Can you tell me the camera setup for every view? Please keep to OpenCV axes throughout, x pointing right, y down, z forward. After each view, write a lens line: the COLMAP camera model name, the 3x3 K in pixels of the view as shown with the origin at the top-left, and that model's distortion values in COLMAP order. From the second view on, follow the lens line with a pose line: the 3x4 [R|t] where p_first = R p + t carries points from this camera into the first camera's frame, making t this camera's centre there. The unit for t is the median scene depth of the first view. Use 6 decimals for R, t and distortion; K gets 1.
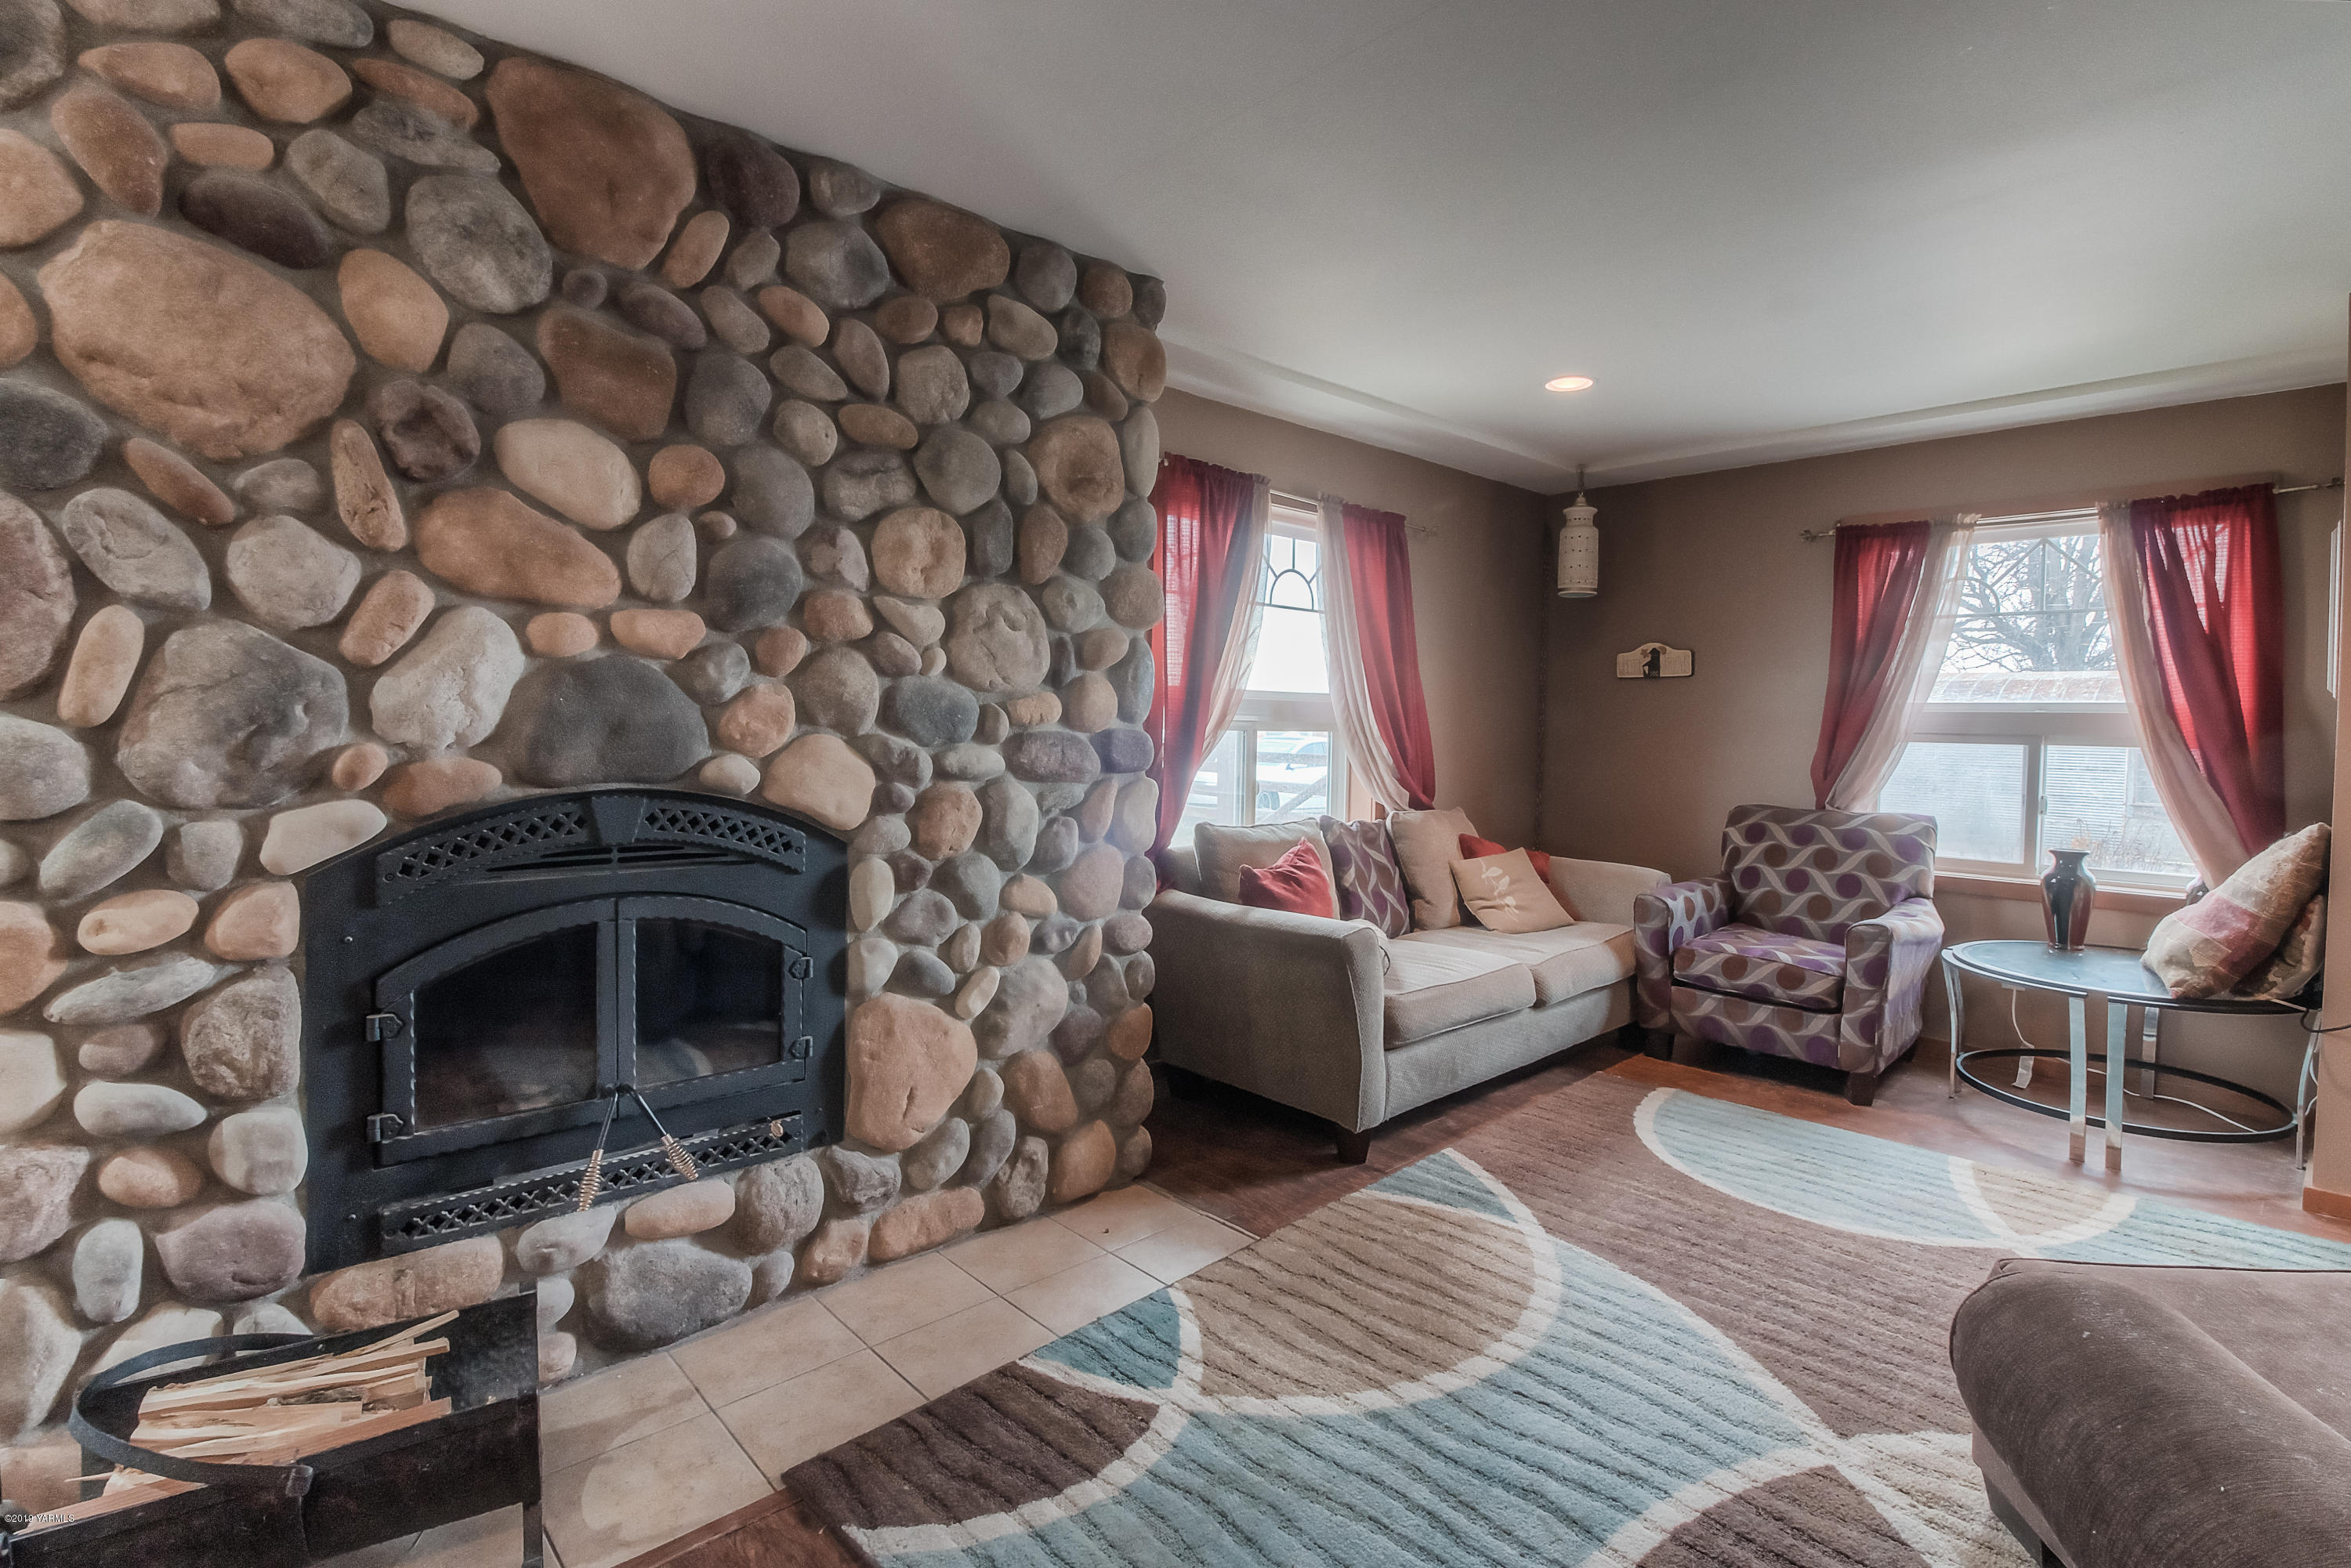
lens RADIAL K [[1138.2, 0, 1214.4], [0, 1138.2, 712.7], [0, 0, 1]] dist [0.000445, -0.013475]
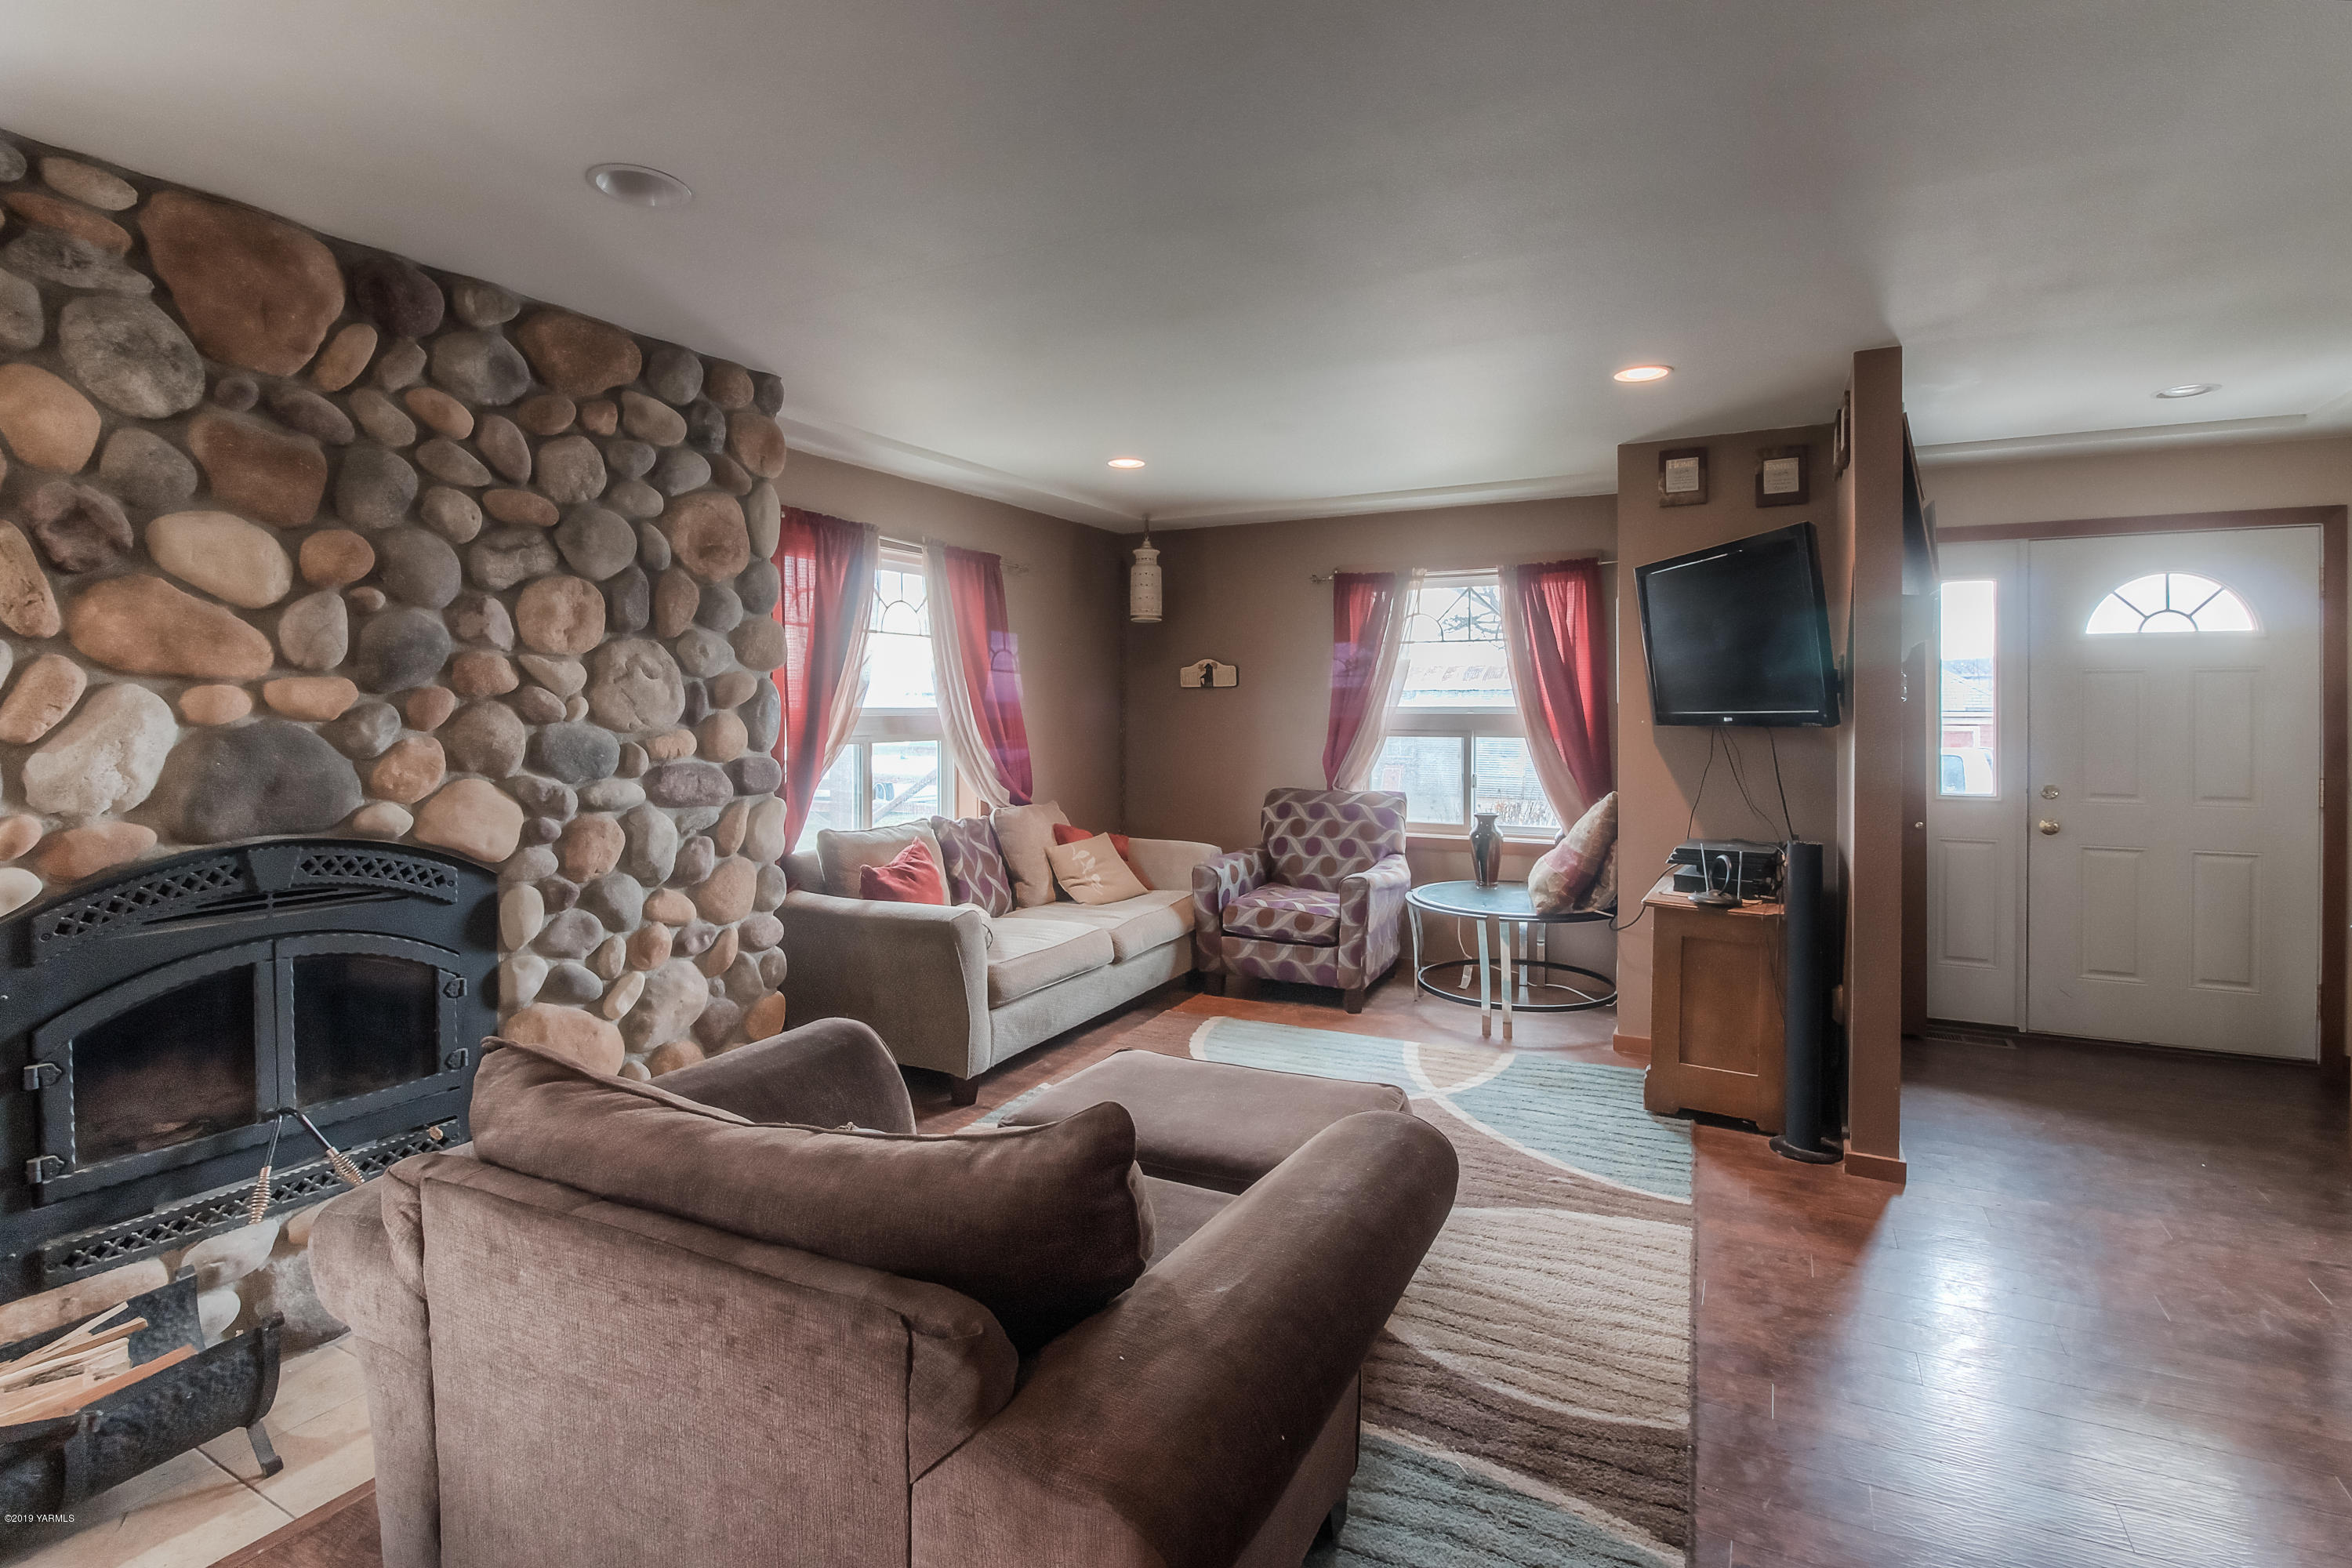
lens RADIAL K [[1138.8, 0, 1214.9], [0, 1138.8, 712.7], [0, 0, 1]] dist [0.000445, -0.013475]
pose [[0.944754, -0.024532, 0.326860, -0.015881], [0.017919, 0.999570, 0.023228, -0.057513], [-0.327290, -0.016088, 0.944787, -0.288899]]
